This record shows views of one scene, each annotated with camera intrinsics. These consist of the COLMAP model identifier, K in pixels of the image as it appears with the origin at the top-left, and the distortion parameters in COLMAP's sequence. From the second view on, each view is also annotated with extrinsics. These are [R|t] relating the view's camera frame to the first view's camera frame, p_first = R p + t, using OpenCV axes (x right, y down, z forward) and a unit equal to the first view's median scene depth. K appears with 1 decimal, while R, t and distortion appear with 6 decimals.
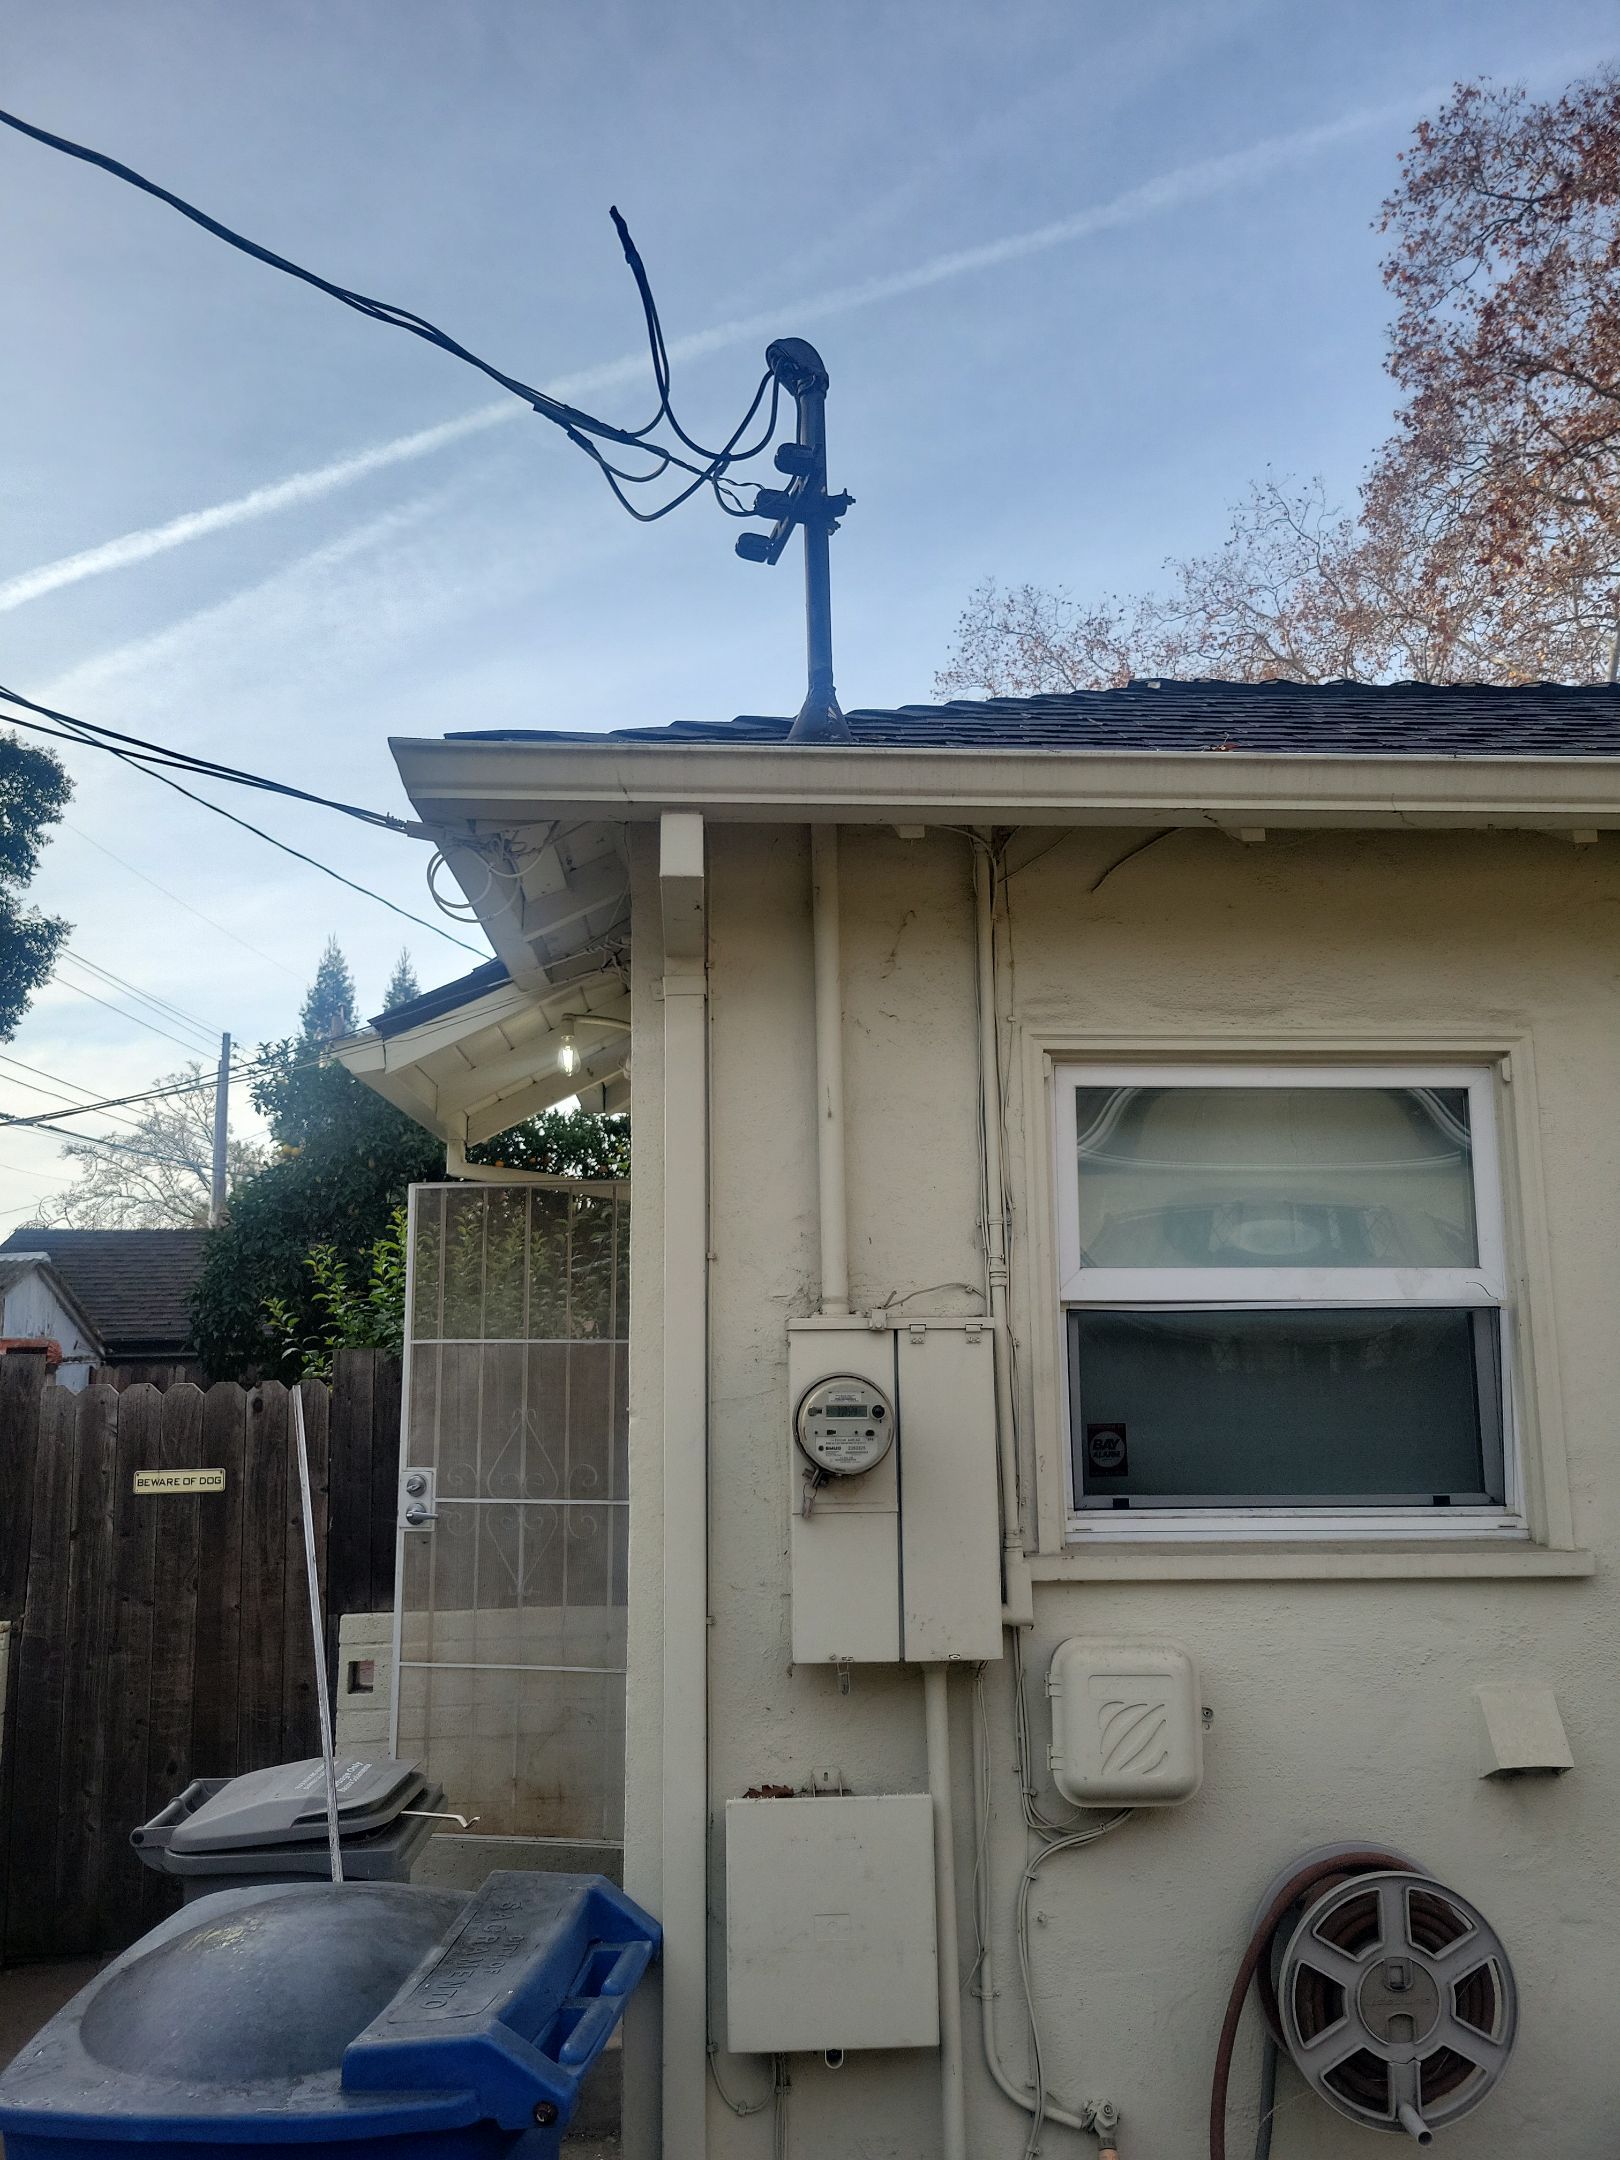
lens RADIAL K [[1582.2, 0, 835.0], [0, 1582.2, 1134.4], [0, 0, 1]] dist [0.070431, -0.073874]
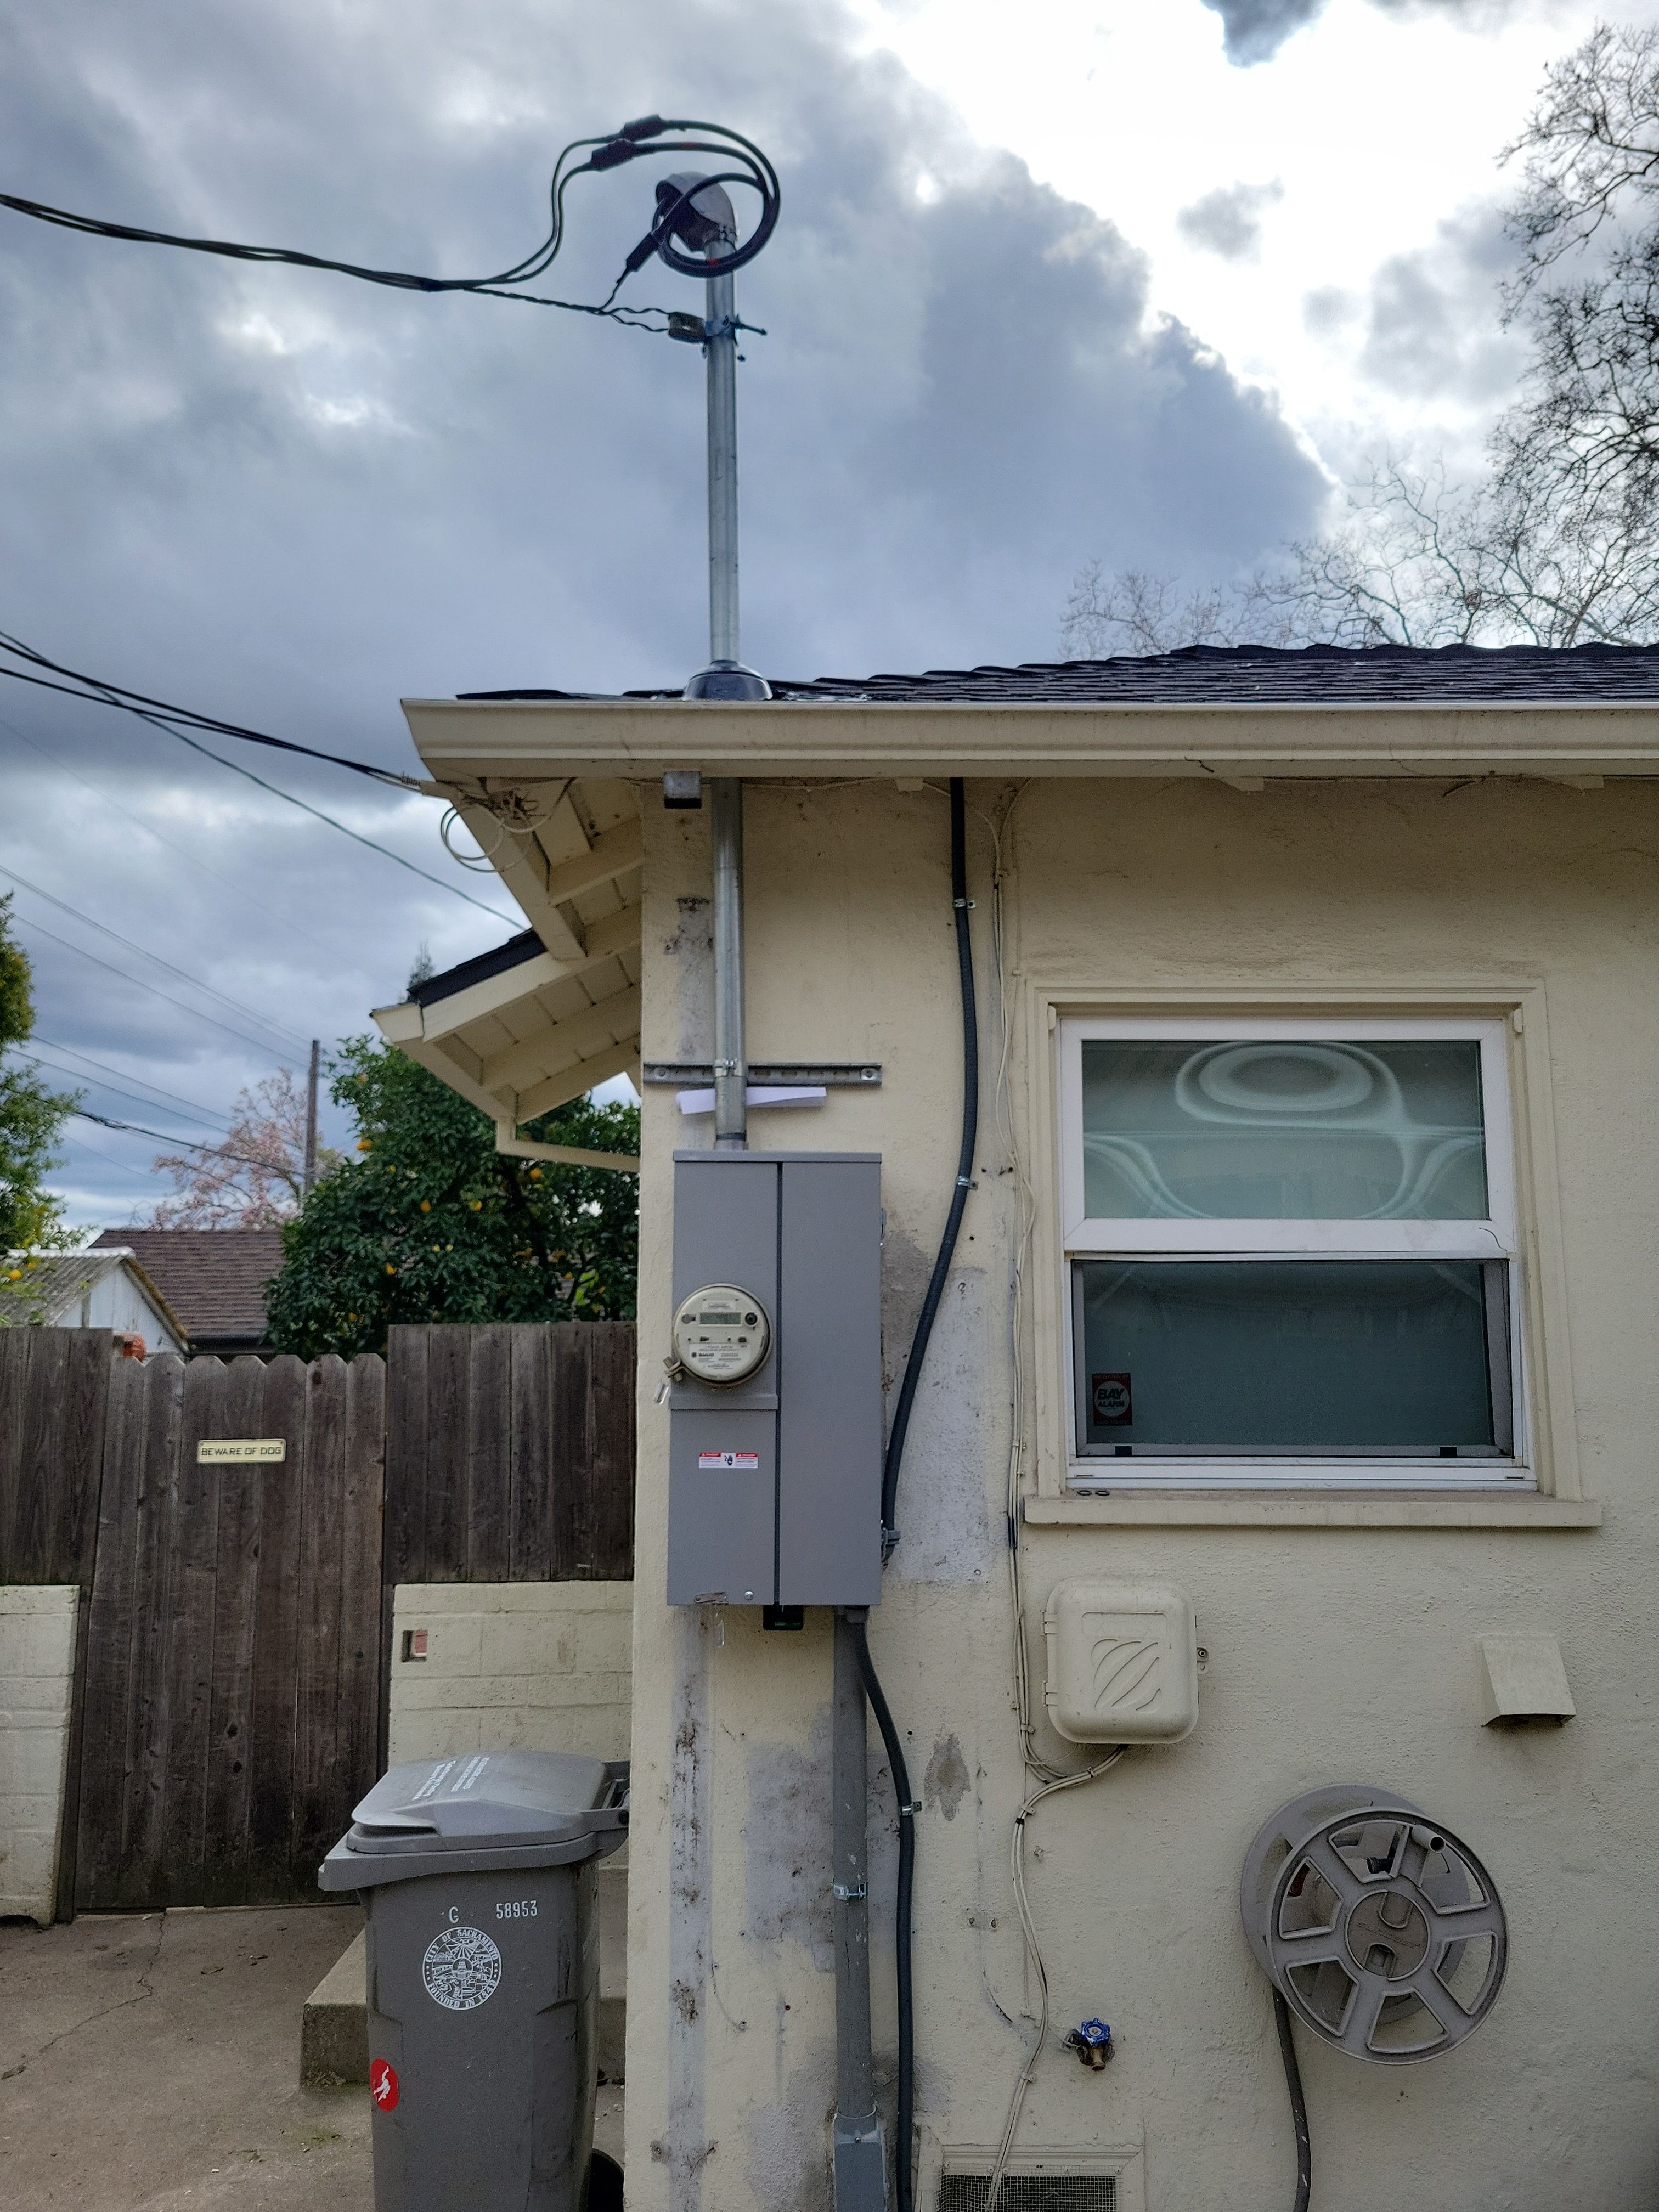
lens RADIAL K [[1640.2, 0, 823.8], [0, 1640.2, 1135.7], [0, 0, 1]] dist [0.044418, -0.034924]
pose [[0.997885, -0.000103, -0.064998, 0.056266], [-0.000147, 0.999993, -0.003849, 0.035096], [0.064998, 0.003850, 0.997878, -0.053020]]
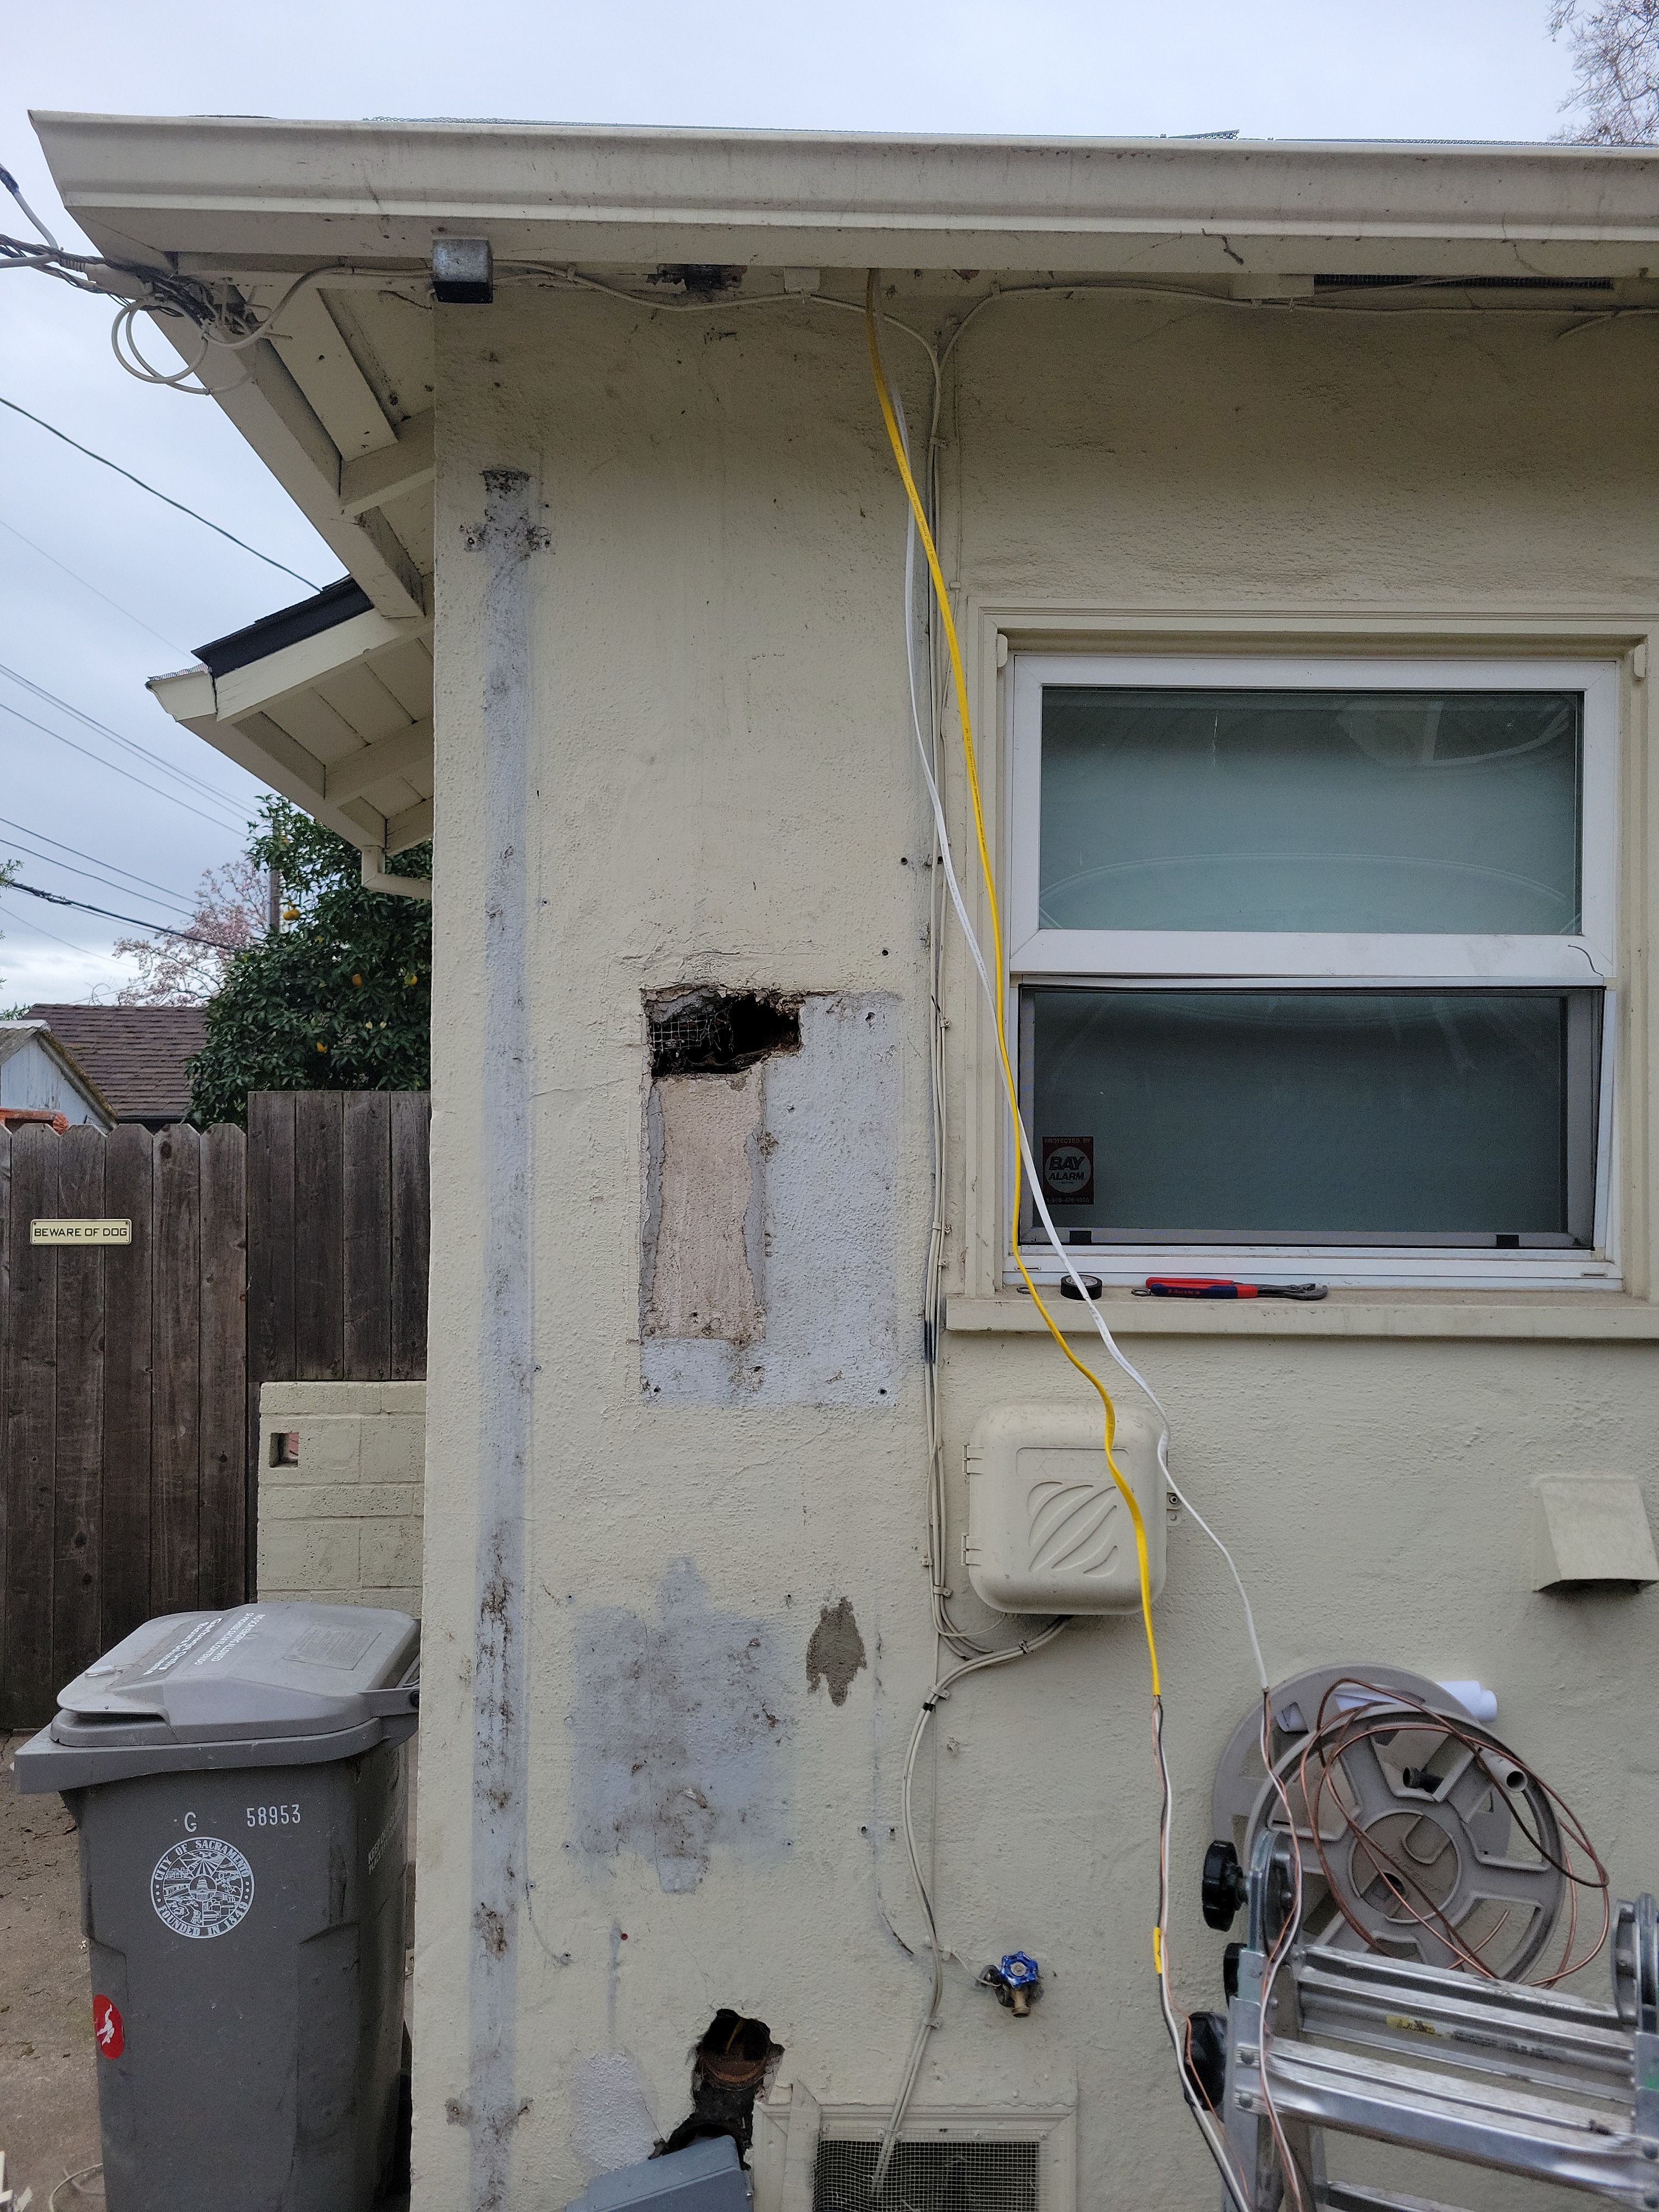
lens RADIAL K [[1640.2, 0, 823.8], [0, 1640.2, 1135.7], [0, 0, 1]] dist [0.044418, -0.034924]
pose [[0.998529, 0.017689, -0.051258, 0.093417], [-0.011412, 0.992675, 0.120271, 0.087620], [0.053010, -0.119509, 0.991417, 0.210136]]
